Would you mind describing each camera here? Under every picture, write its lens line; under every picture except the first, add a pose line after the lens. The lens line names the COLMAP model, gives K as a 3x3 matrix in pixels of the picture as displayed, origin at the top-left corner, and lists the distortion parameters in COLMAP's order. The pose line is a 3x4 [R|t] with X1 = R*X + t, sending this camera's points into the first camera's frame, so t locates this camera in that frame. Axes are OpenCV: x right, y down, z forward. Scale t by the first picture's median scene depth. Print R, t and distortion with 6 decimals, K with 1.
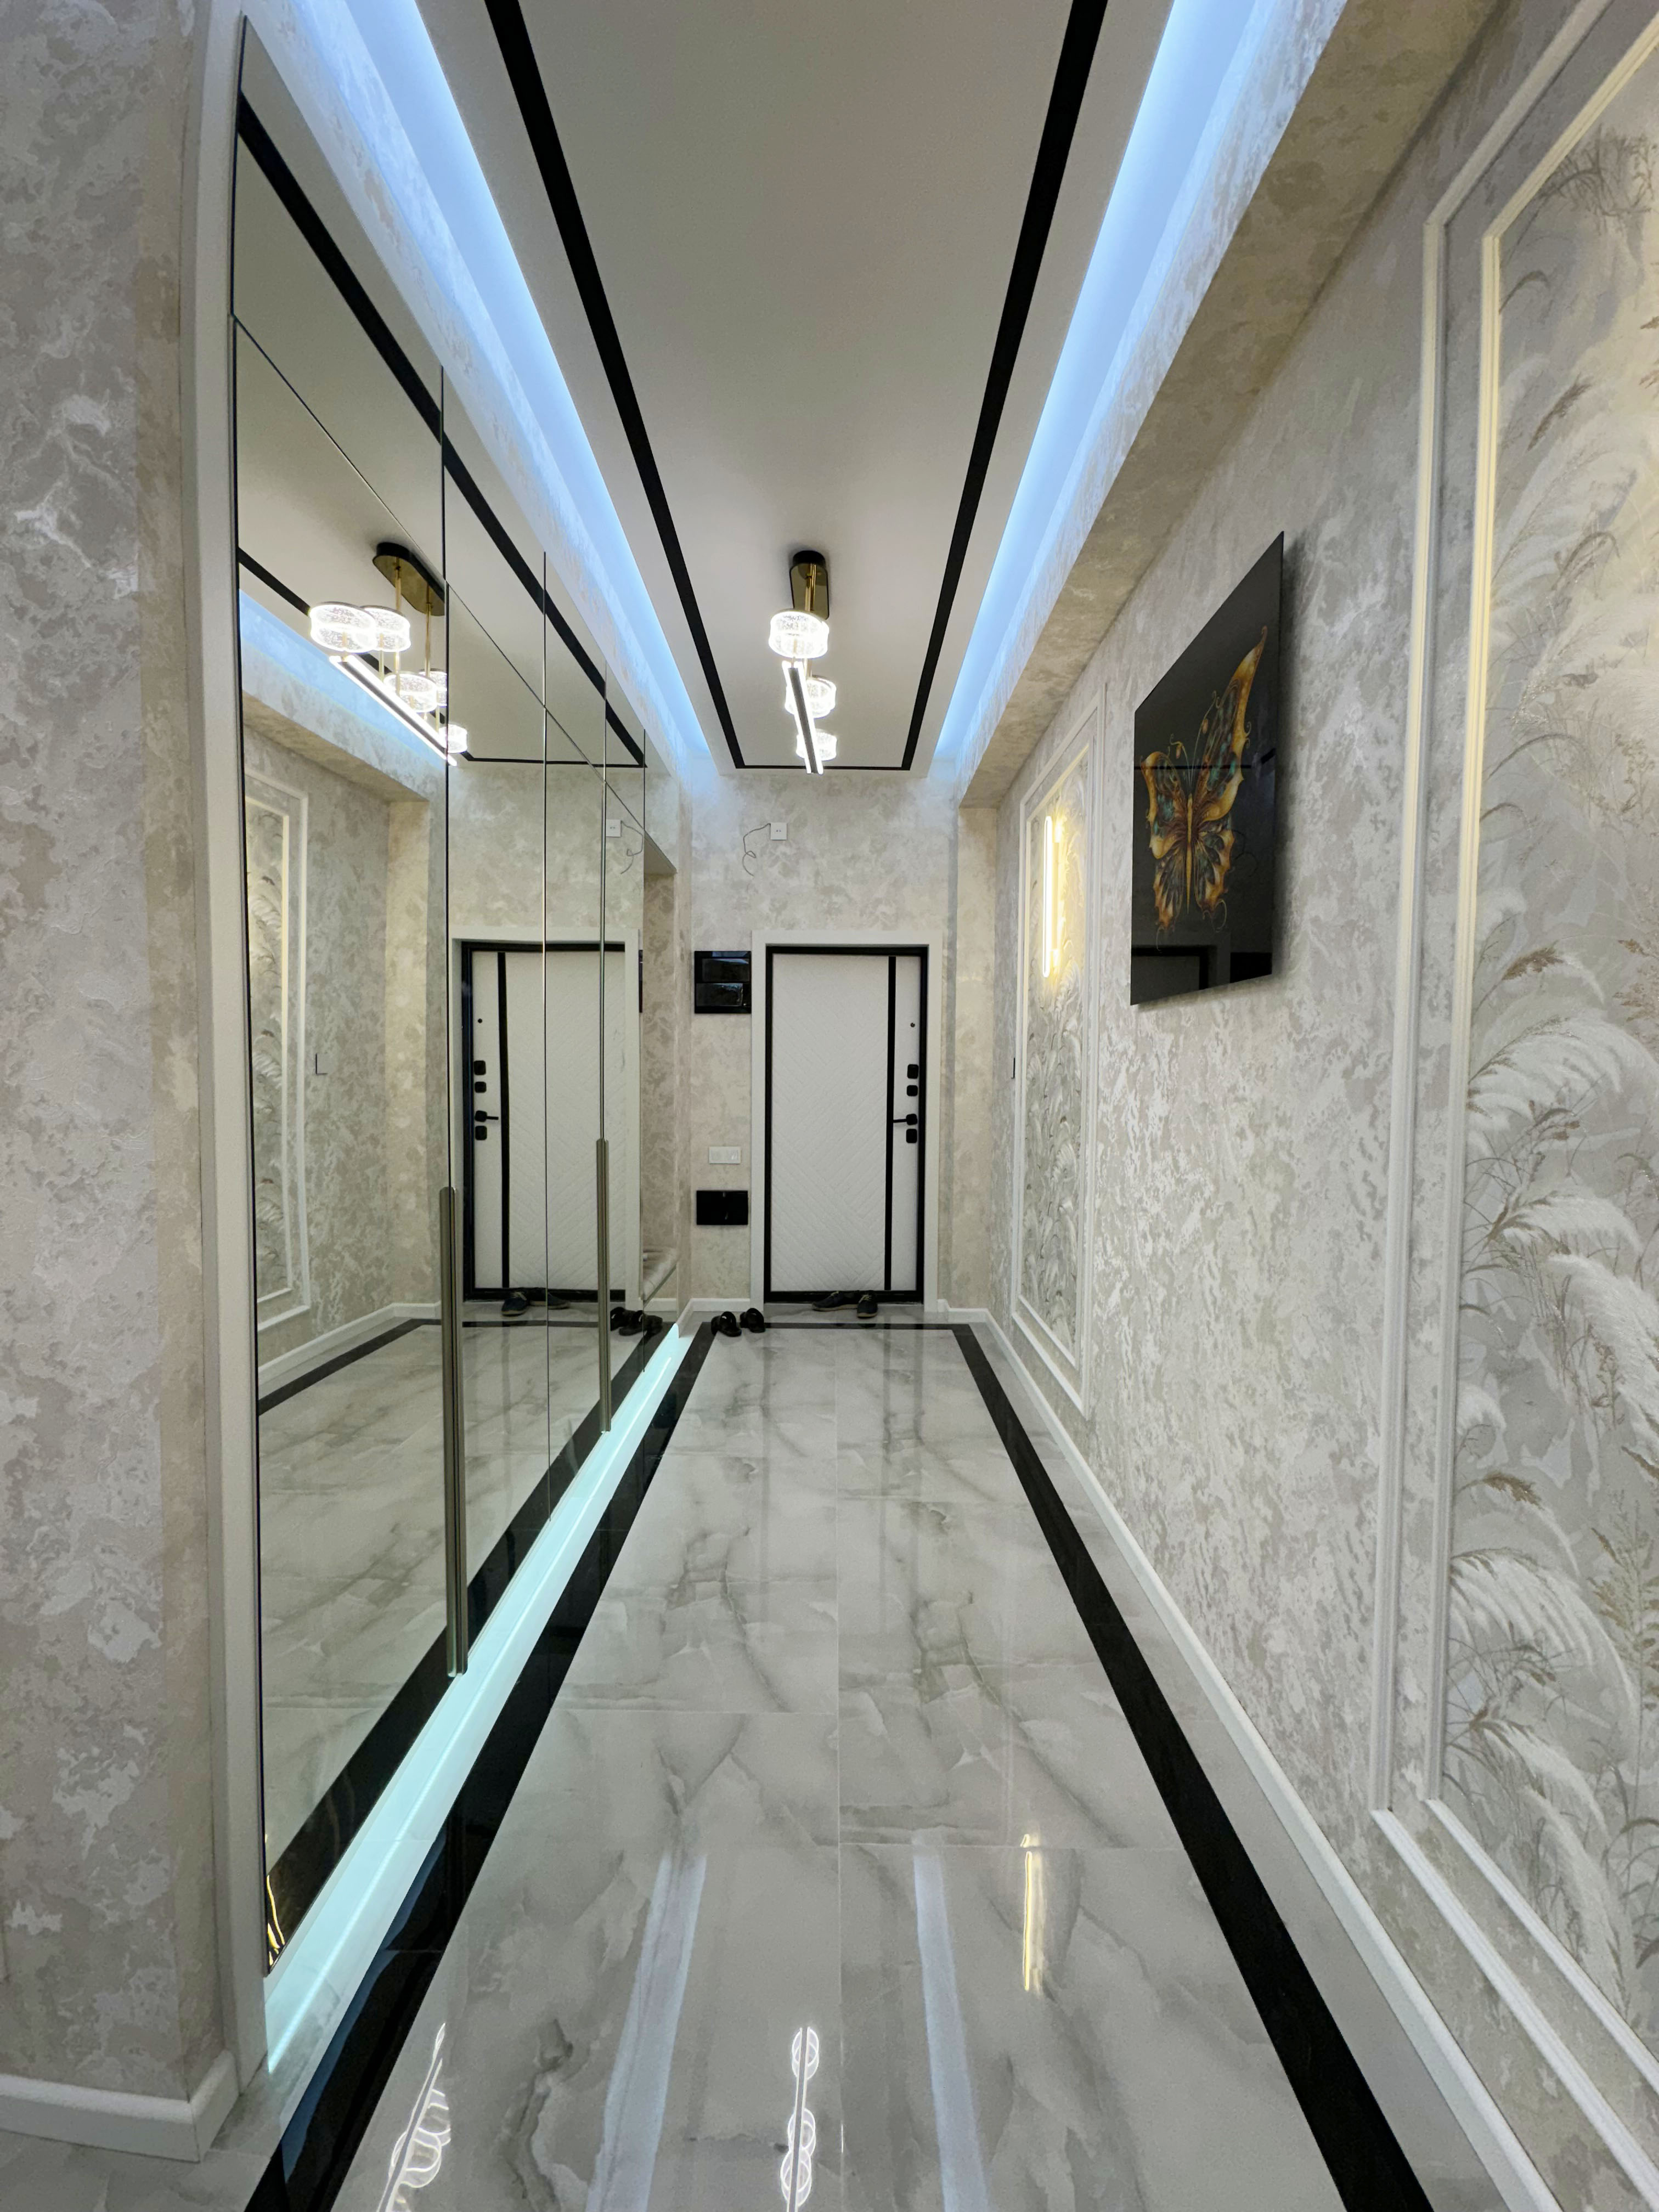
lens RADIAL K [[883.2, 0, 834.4], [0, 883.2, 1102.8], [0, 0, 1]] dist [0.002999, -0.000325]
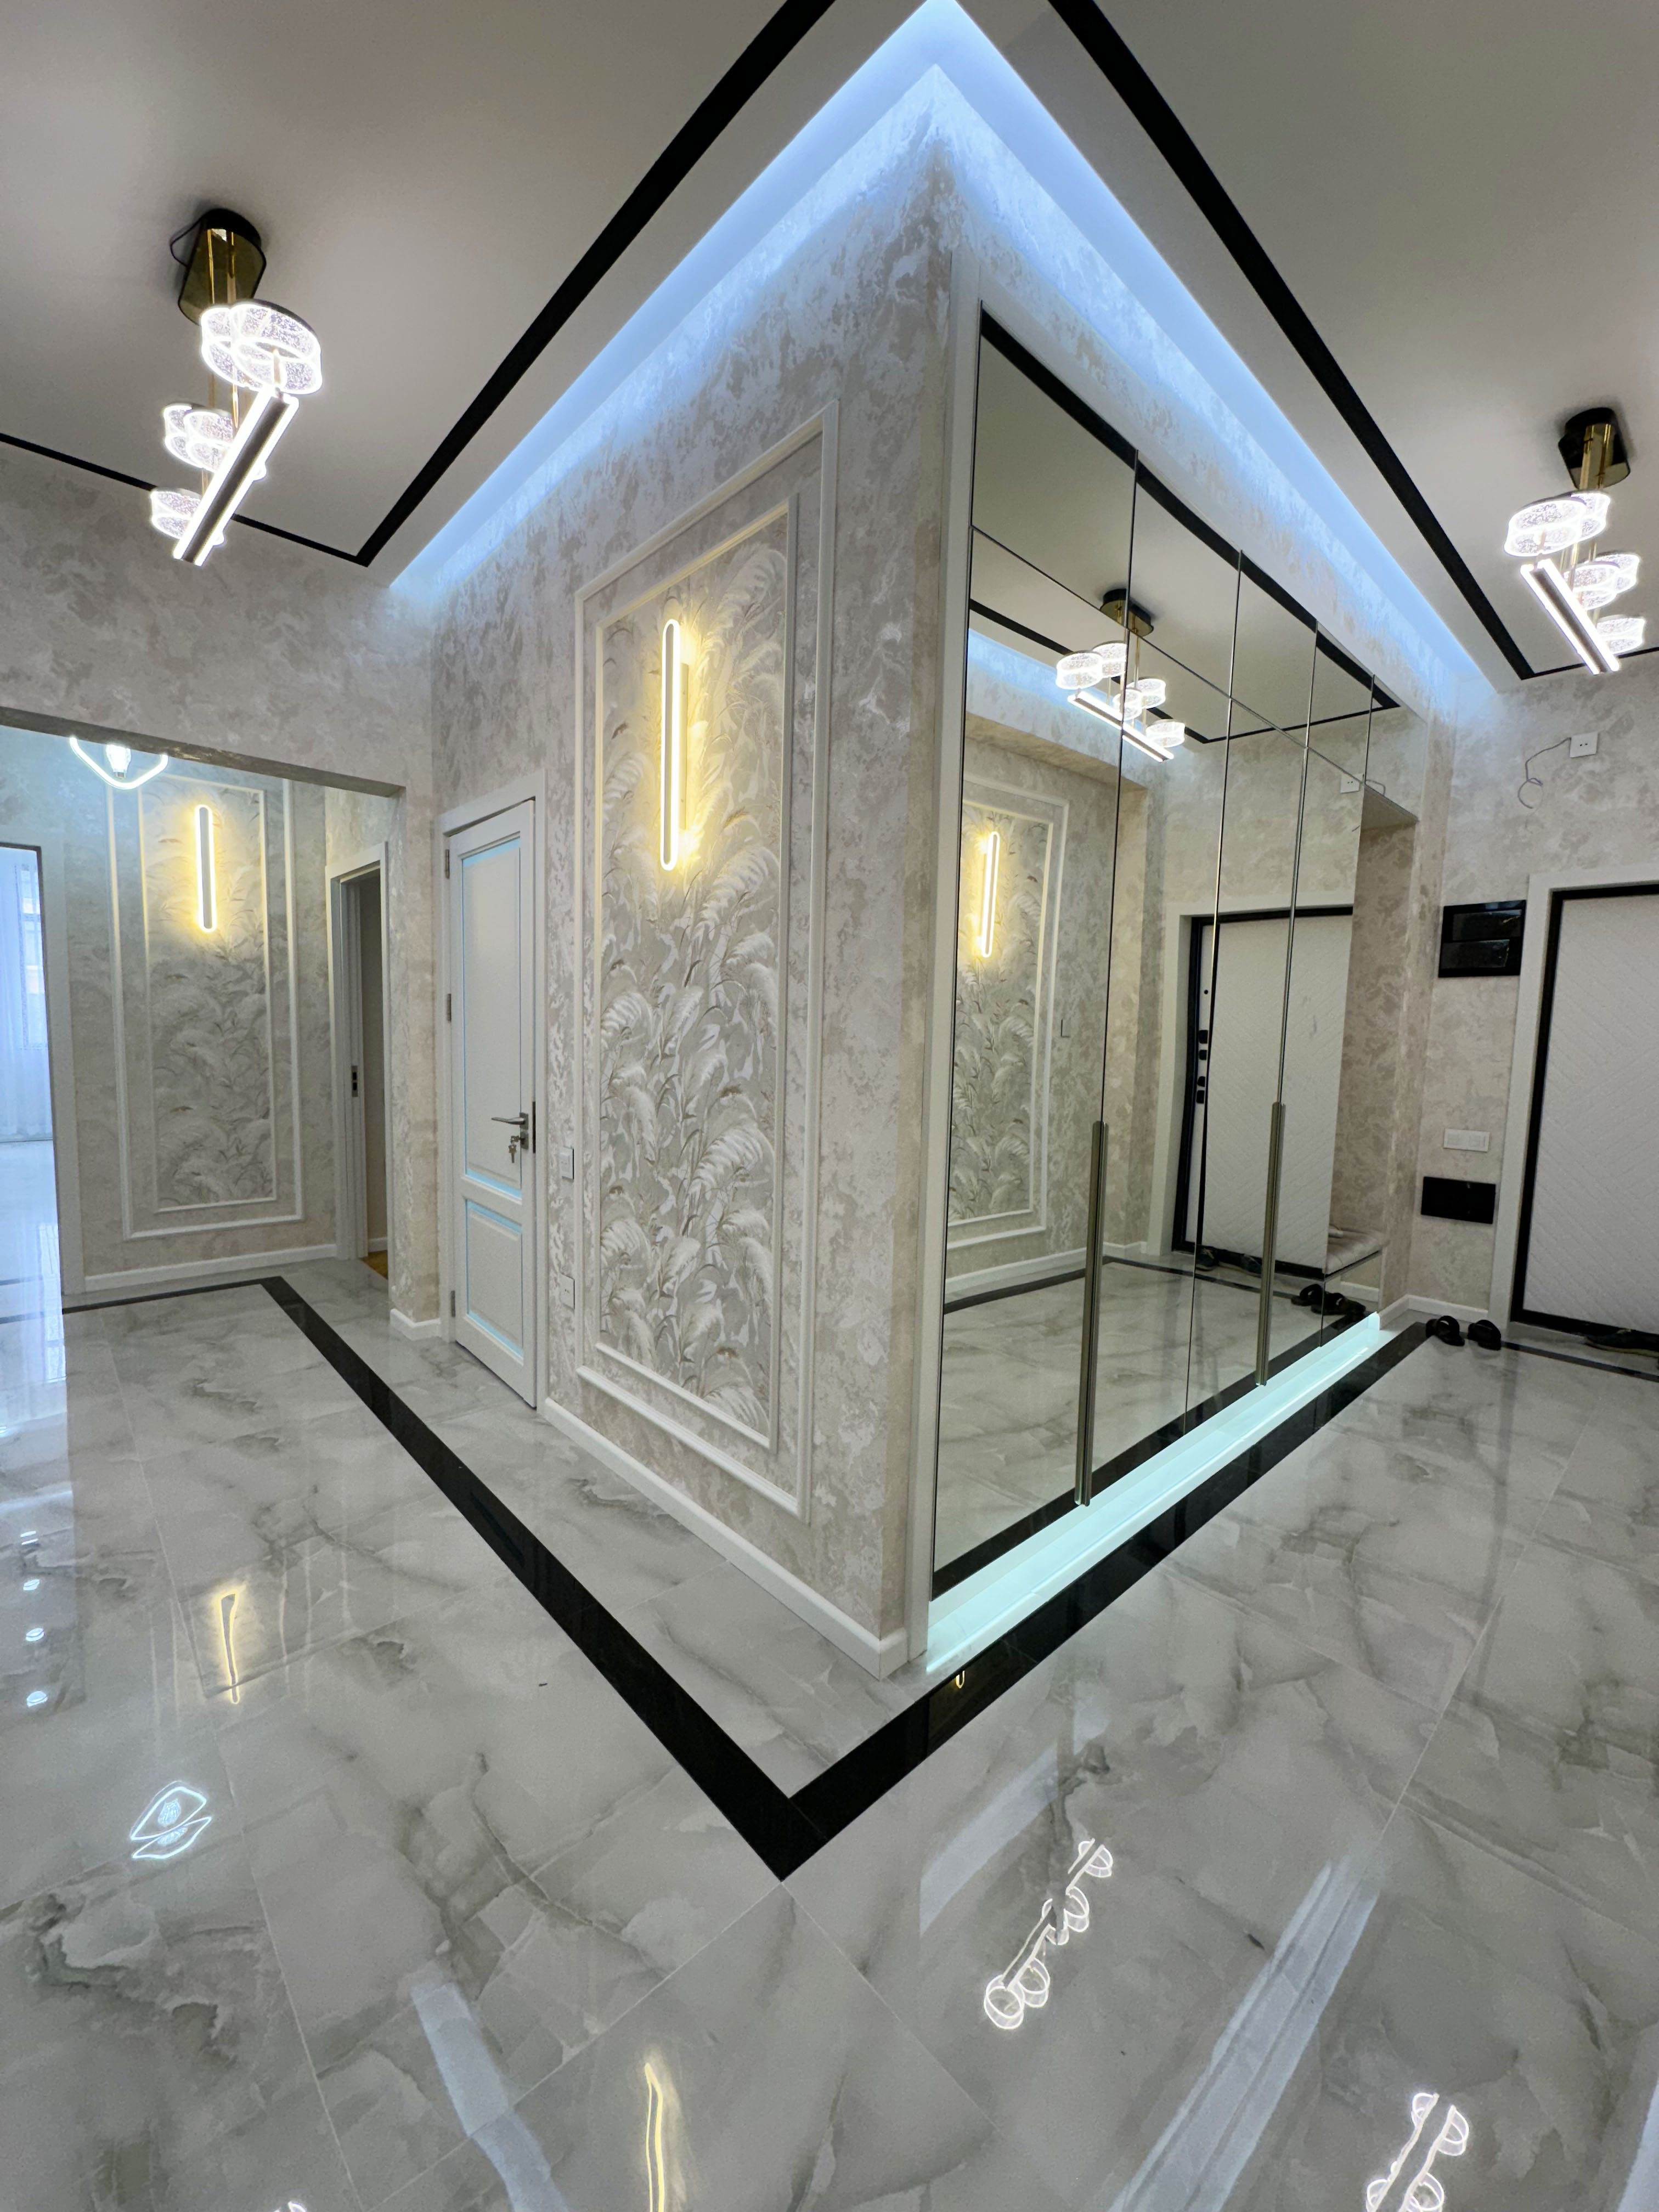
lens RADIAL K [[883.2, 0, 825.3], [0, 883.2, 1107.0], [0, 0, 1]] dist [0.002999, -0.000325]
pose [[0.680959, 0.078964, -0.728052, 0.086910], [-0.052025, 0.996874, 0.059460, 0.008801], [0.730472, -0.002613, 0.682938, -0.059104]]
